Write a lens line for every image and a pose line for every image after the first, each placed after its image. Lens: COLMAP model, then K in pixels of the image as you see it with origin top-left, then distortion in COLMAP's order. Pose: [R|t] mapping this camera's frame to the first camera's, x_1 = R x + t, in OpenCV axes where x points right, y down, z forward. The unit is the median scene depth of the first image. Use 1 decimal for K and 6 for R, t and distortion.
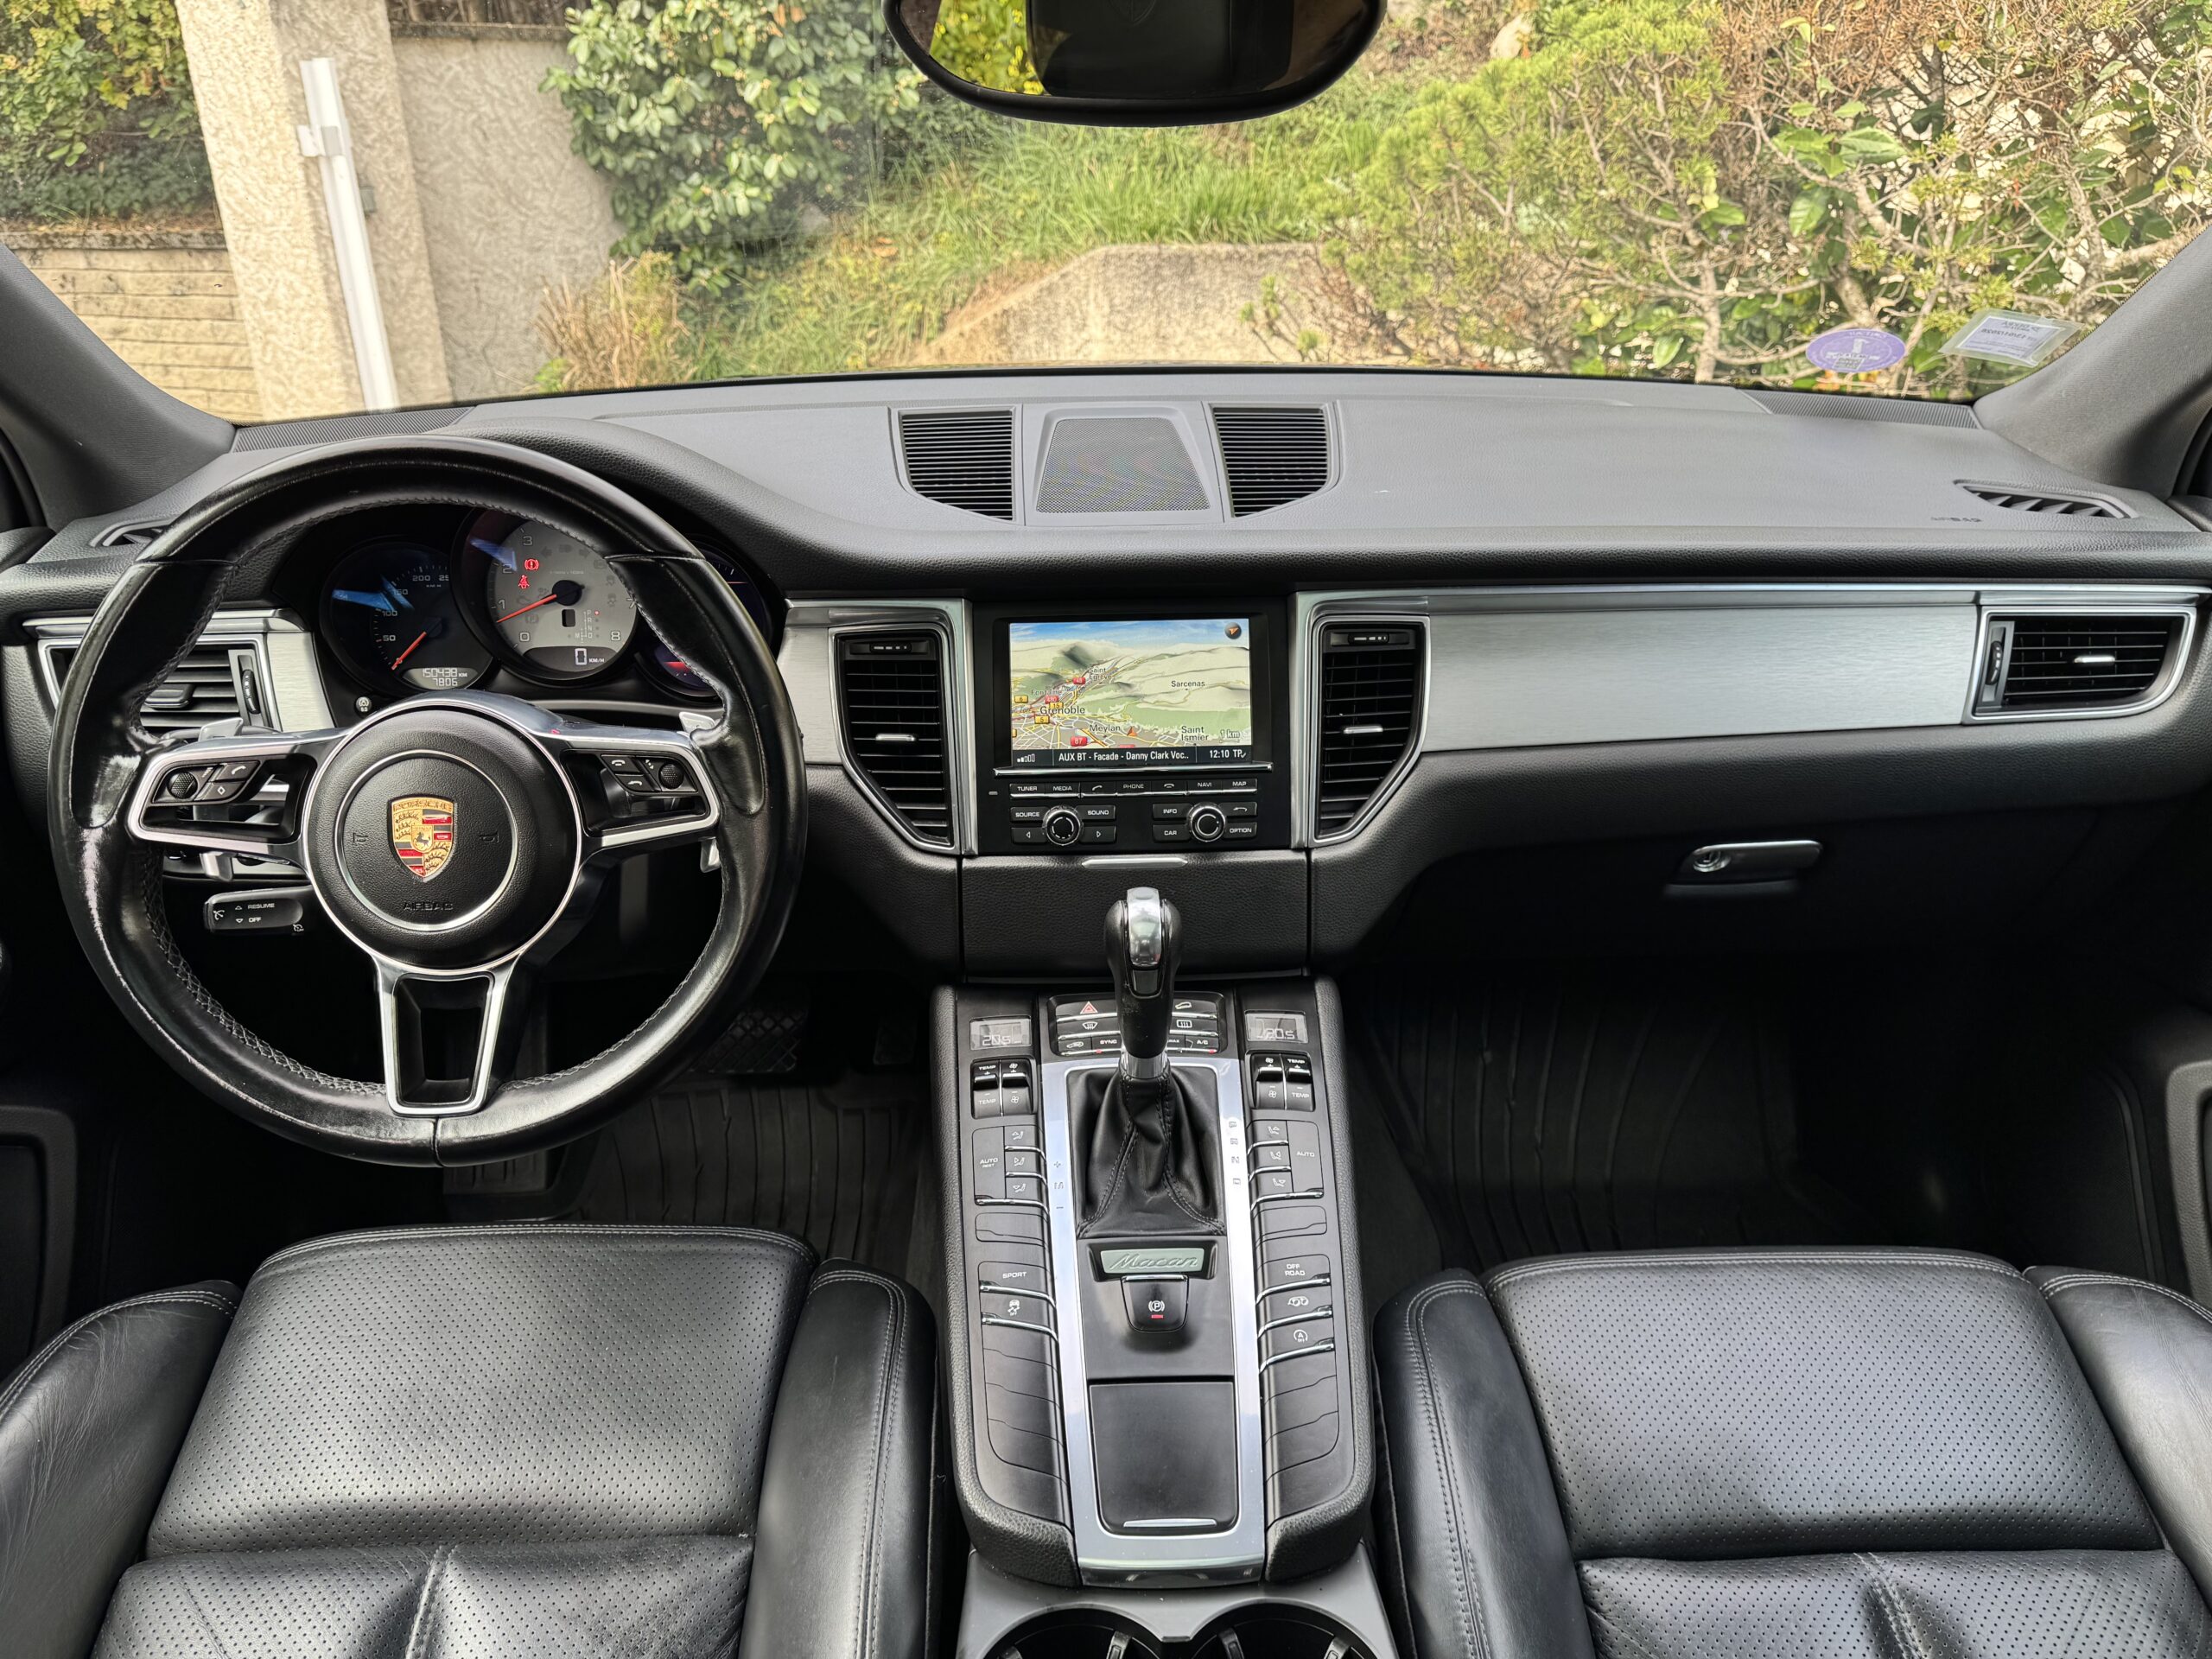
lens RADIAL K [[2003.5, 0, 1104.8], [0, 2003.5, 743.0], [0, 0, 1]] dist [0.004072, 0.000990]
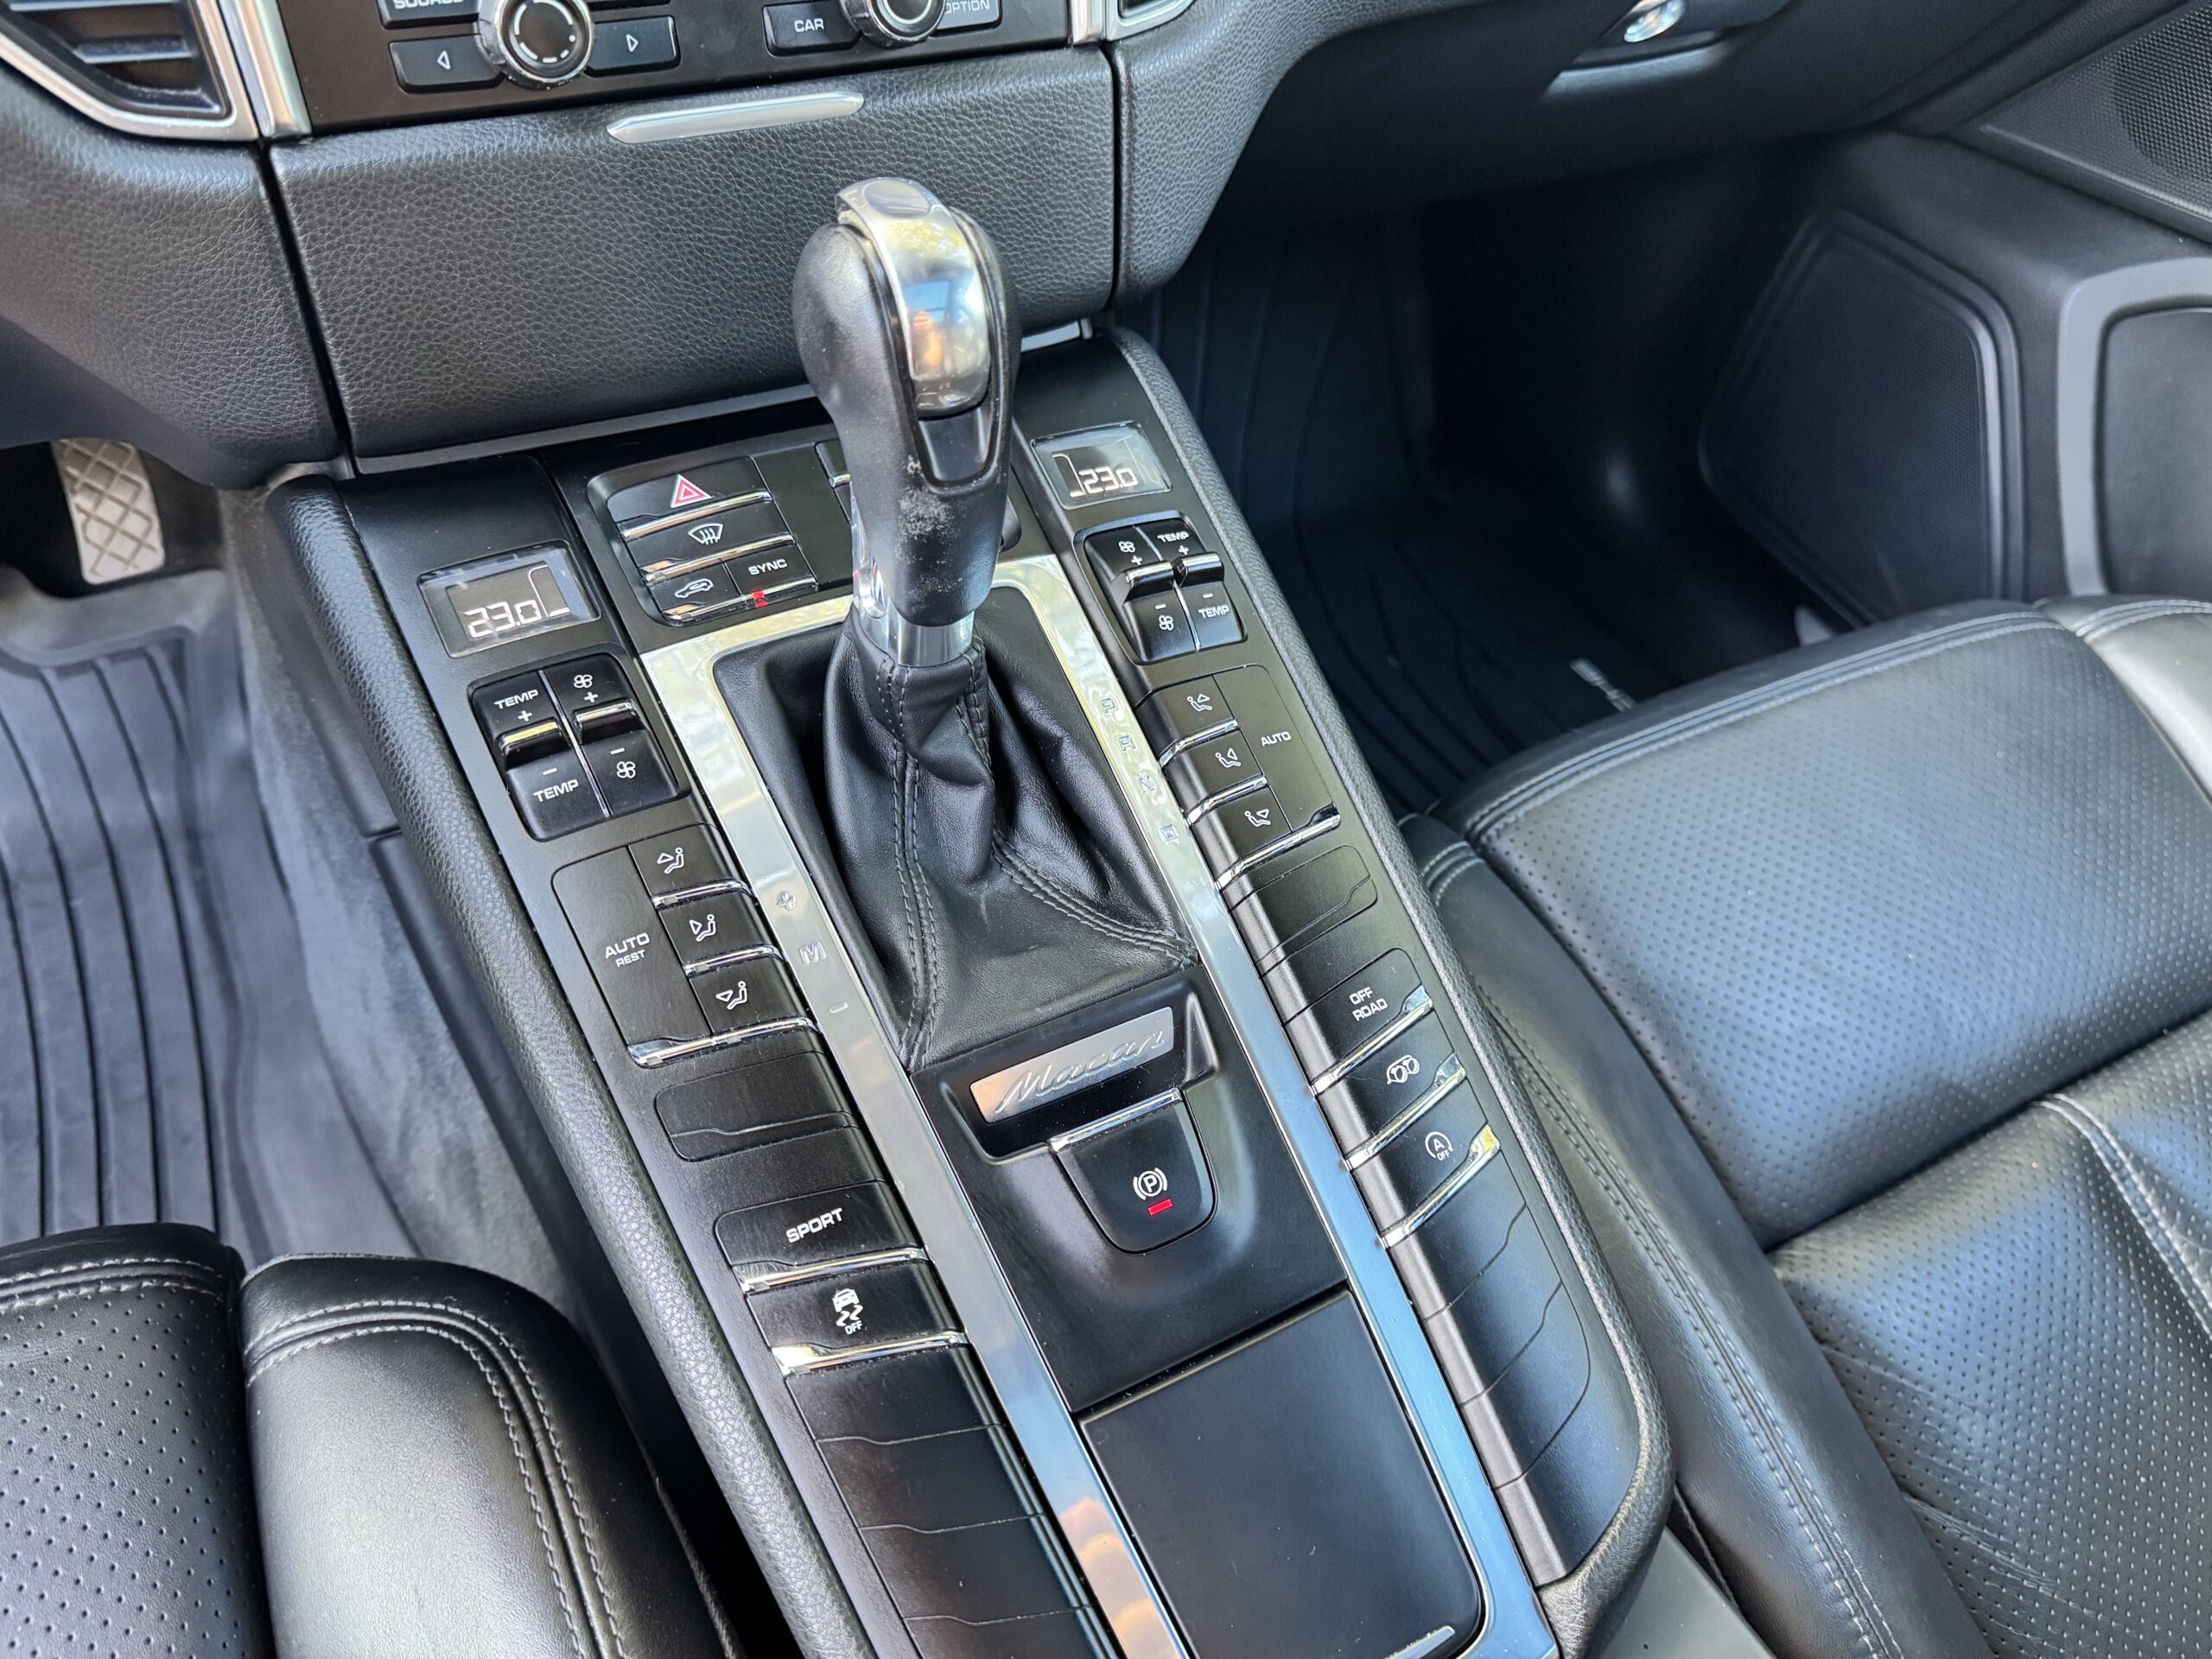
lens RADIAL K [[1626.9, 0, 1105.3], [0, 1626.9, 869.9], [0, 0, 1]] dist [0.003771, 0.001177]
pose [[0.876629, -0.279639, 0.391567, -0.082332], [0.060370, 0.871275, 0.487068, 0.032987], [-0.477365, -0.403339, 0.780666, 0.587849]]
